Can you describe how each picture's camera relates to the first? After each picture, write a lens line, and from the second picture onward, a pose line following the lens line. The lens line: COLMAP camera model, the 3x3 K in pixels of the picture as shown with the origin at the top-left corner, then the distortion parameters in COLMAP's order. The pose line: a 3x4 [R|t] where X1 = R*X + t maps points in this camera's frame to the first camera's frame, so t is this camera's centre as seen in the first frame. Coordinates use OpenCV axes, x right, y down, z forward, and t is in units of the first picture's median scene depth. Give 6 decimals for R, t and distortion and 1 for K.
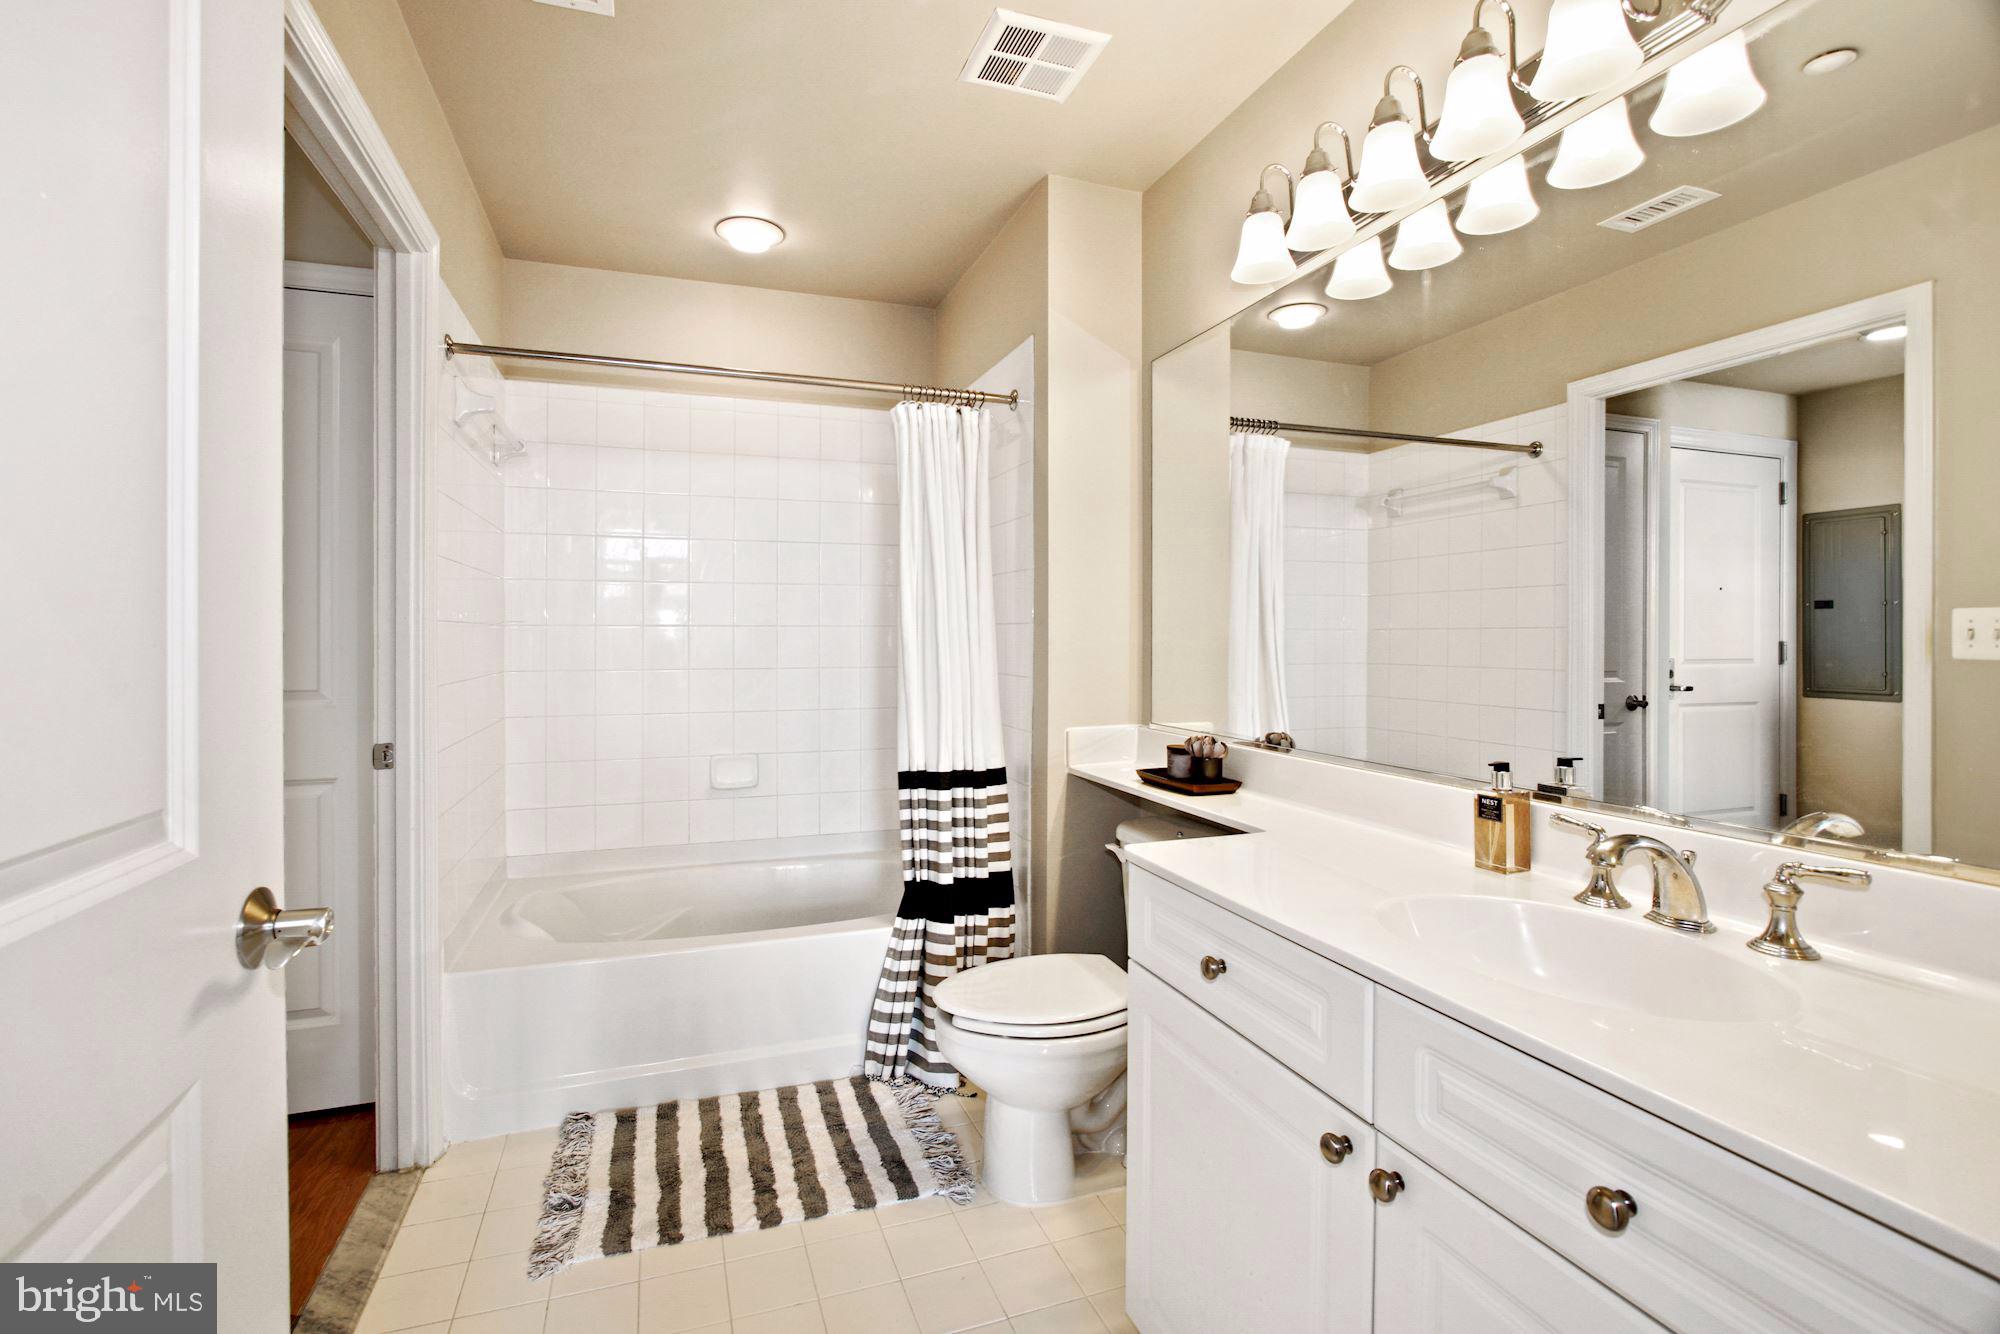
lens RADIAL K [[897.6, 0, 985.6], [0, 897.6, 660.6], [0, 0, 1]] dist [-0.011372, 0.000888]
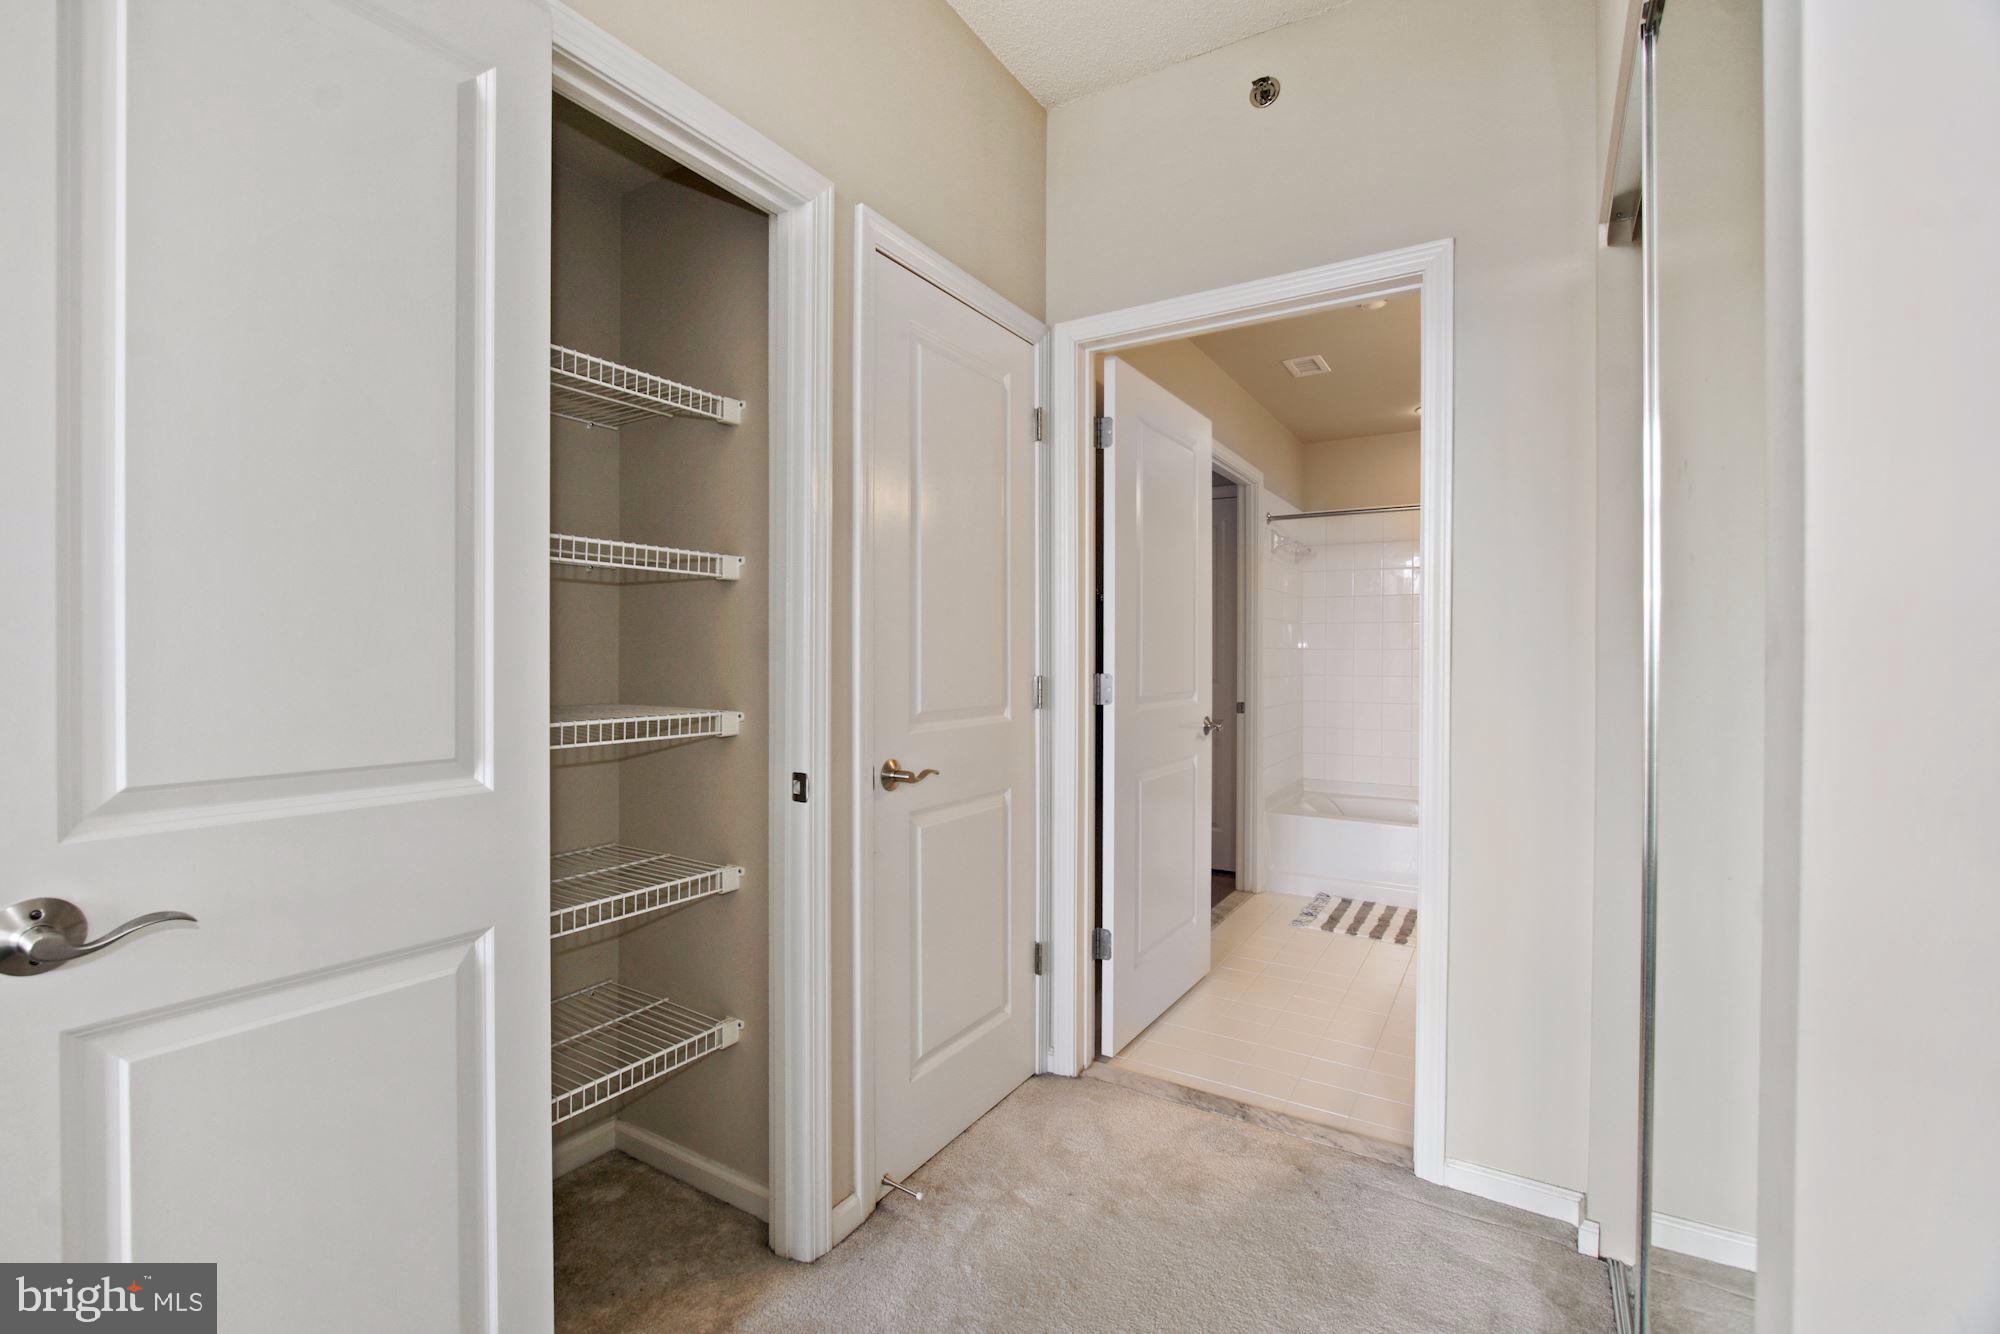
lens RADIAL K [[897.6, 0, 990.6], [0, 897.6, 670.5], [0, 0, 1]] dist [-0.011372, 0.000888]
pose [[0.644936, 0.013602, -0.764116, 0.645039], [-0.005625, 0.999899, 0.013051, -0.010750], [0.764216, -0.004119, 0.644947, -0.939894]]
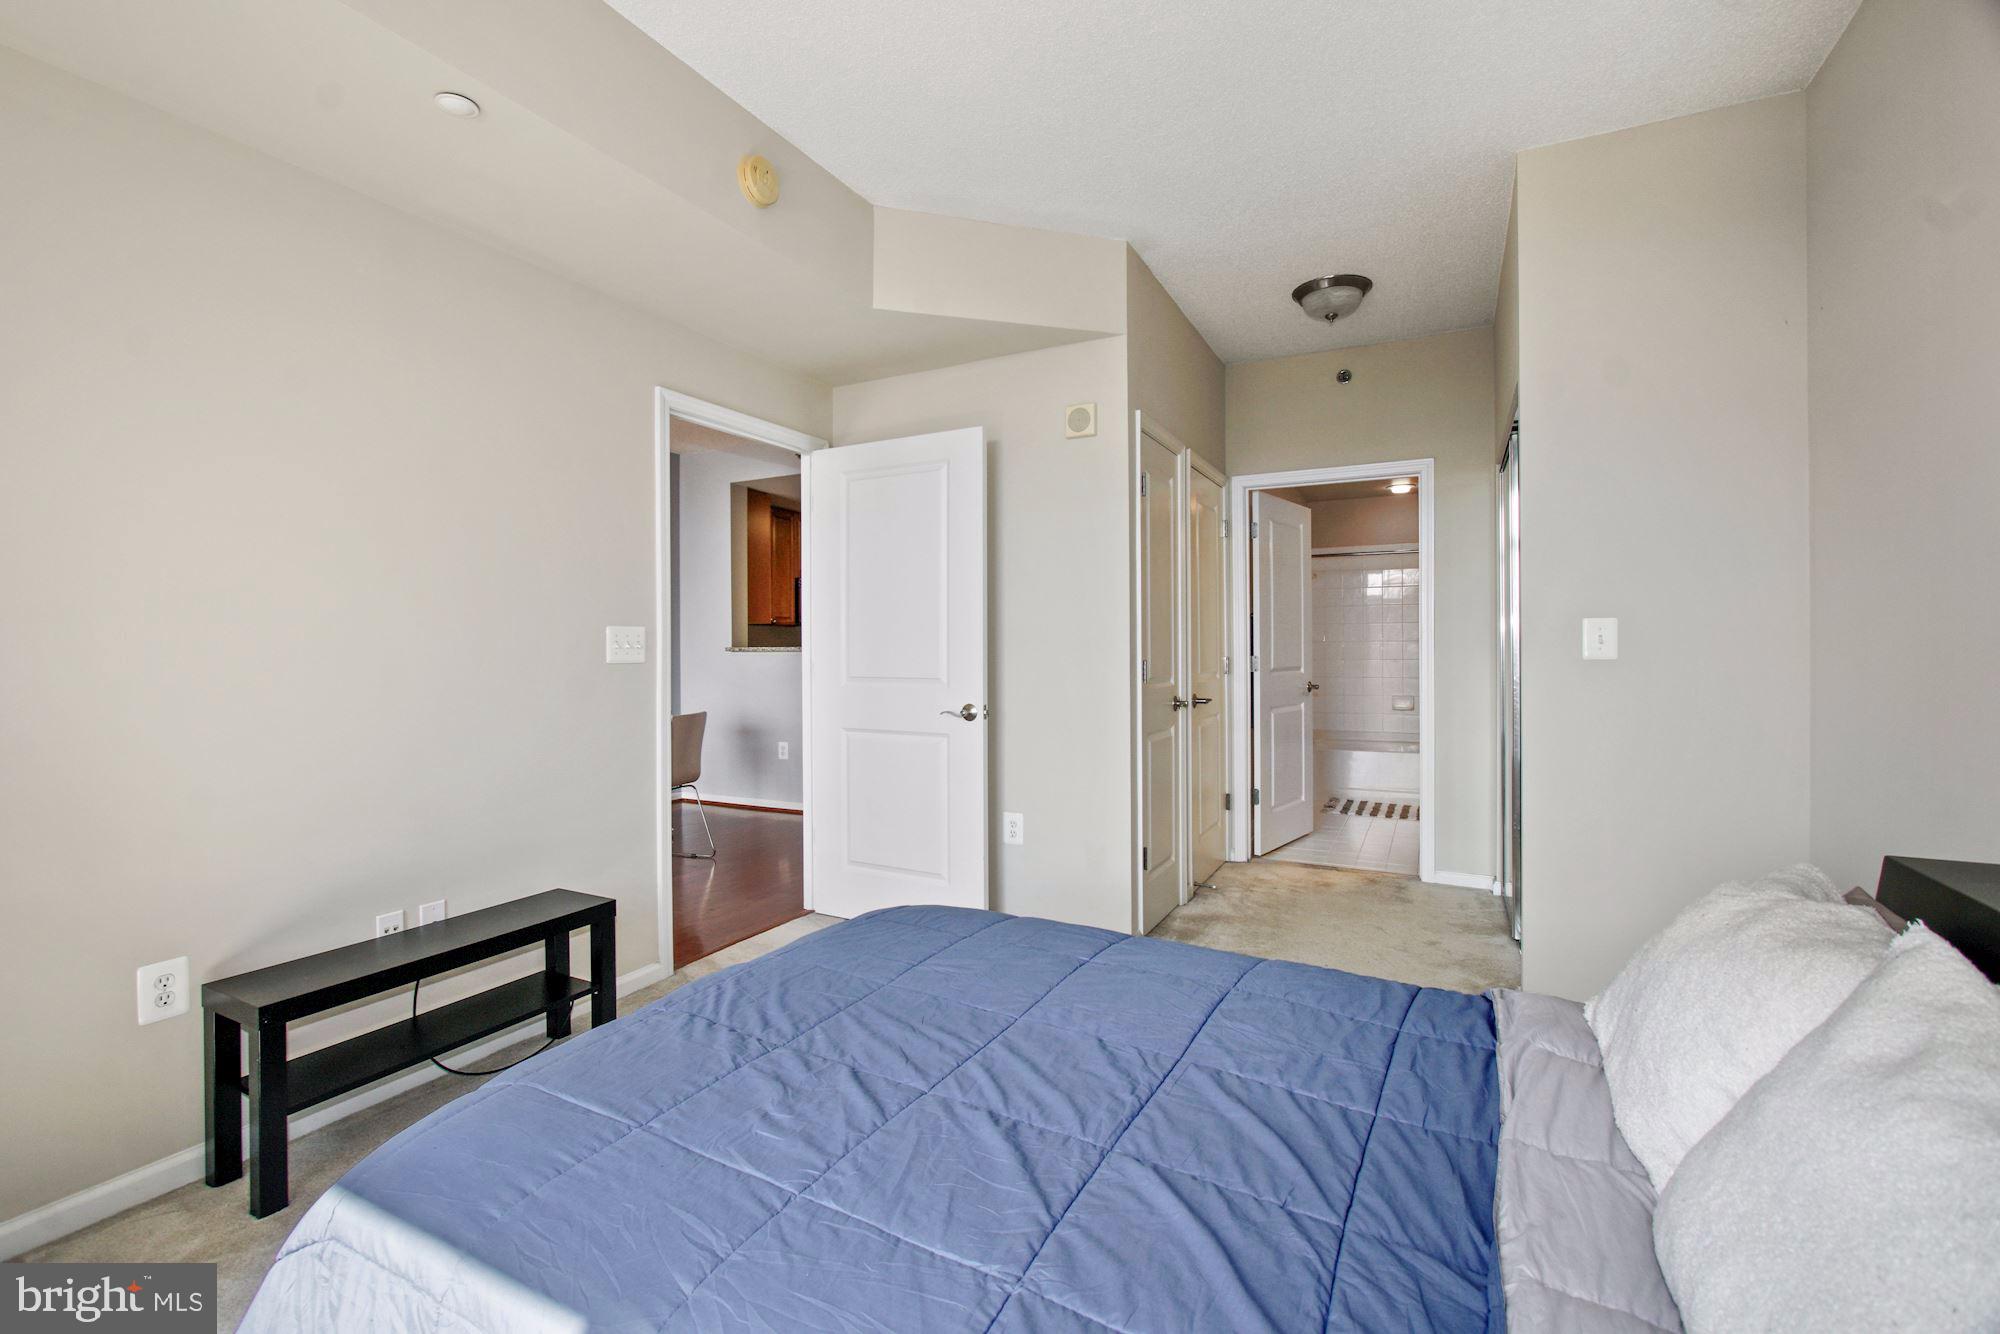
lens RADIAL K [[897.6, 0, 996.2], [0, 897.6, 652.5], [0, 0, 1]] dist [-0.011372, 0.000888]
pose [[0.702281, 0.003423, -0.711891, 1.025753], [0.000511, 0.999986, 0.005313, -0.012114], [0.711899, -0.004095, 0.702270, -2.222416]]
